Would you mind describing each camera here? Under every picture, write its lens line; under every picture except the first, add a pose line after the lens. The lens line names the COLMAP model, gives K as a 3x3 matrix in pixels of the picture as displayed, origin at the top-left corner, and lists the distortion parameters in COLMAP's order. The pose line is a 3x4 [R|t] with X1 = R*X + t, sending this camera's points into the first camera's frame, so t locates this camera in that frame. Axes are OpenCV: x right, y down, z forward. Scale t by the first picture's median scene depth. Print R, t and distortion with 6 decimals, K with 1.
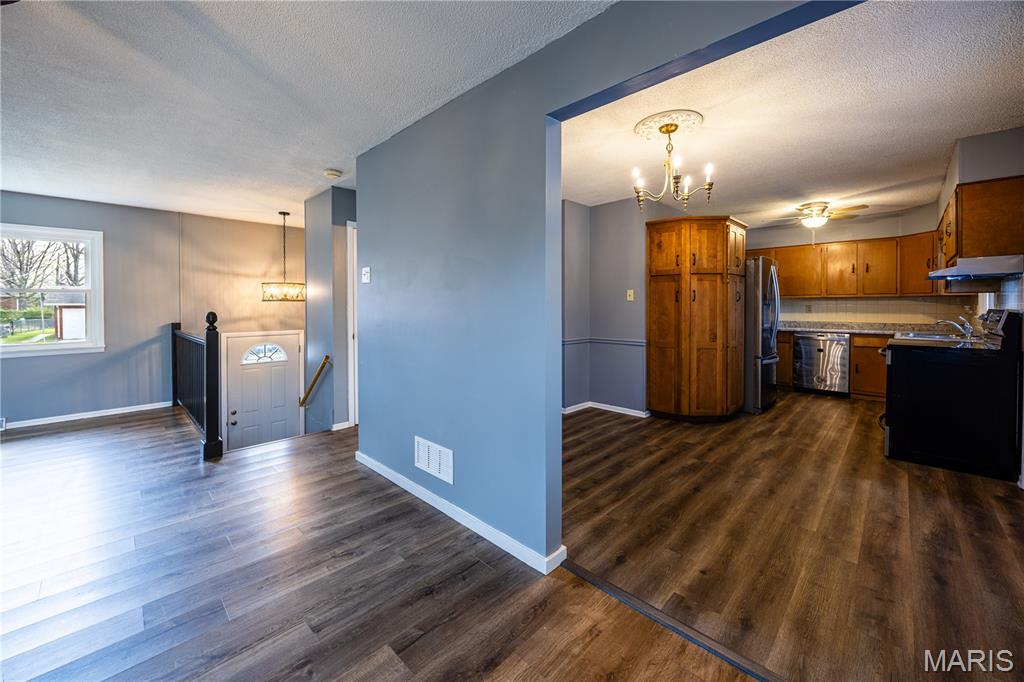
lens RADIAL K [[404.4, 0, 505.6], [0, 404.4, 319.5], [0, 0, 1]] dist [-0.003355, -0.000292]
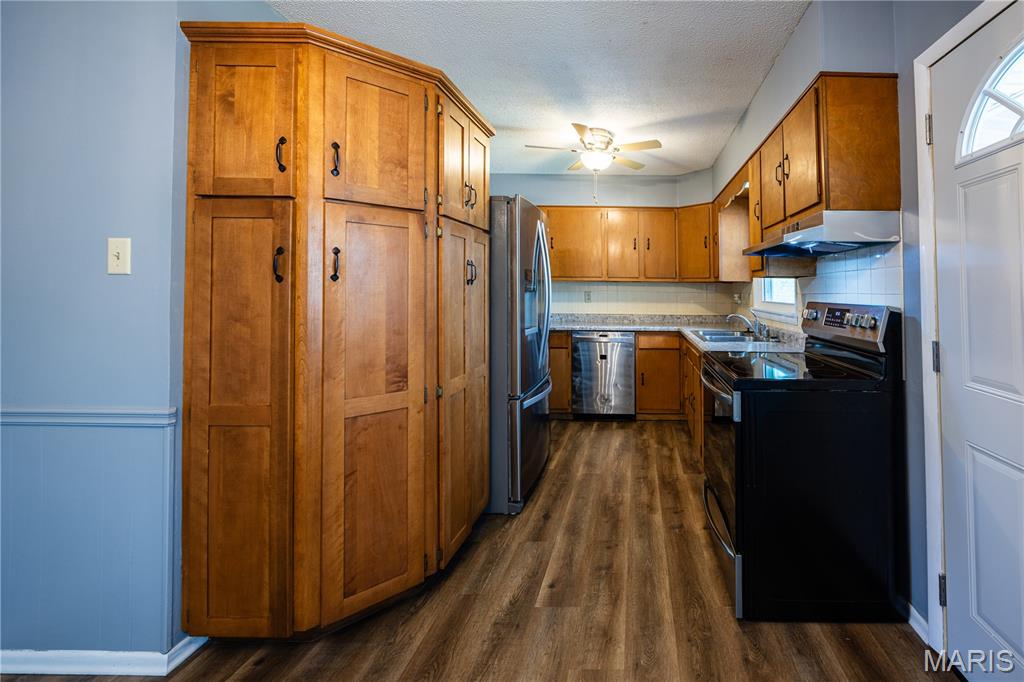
lens RADIAL K [[421.0, 0, 629.6], [0, 421.0, 288.1], [0, 0, 1]] dist [-0.004558, 0.000567]
pose [[0.718156, 0.012326, 0.695773, 0.394802], [0.012766, 0.999442, -0.030882, -0.024564], [-0.695765, 0.031060, 0.717598, 0.568994]]
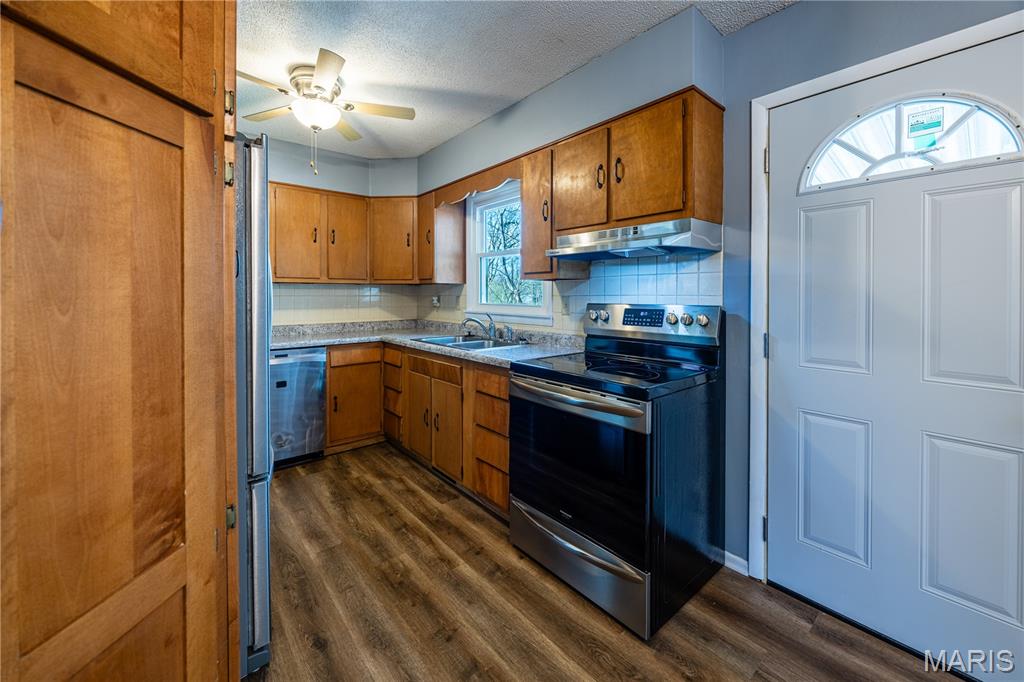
lens RADIAL K [[404.4, 0, 505.8], [0, 404.4, 297.7], [0, 0, 1]] dist [-0.003355, -0.000292]
pose [[0.101119, -0.008324, 0.994840, 0.379791], [0.033974, 0.999411, 0.004909, -0.034878], [-0.994294, 0.033302, 0.101342, 0.847964]]
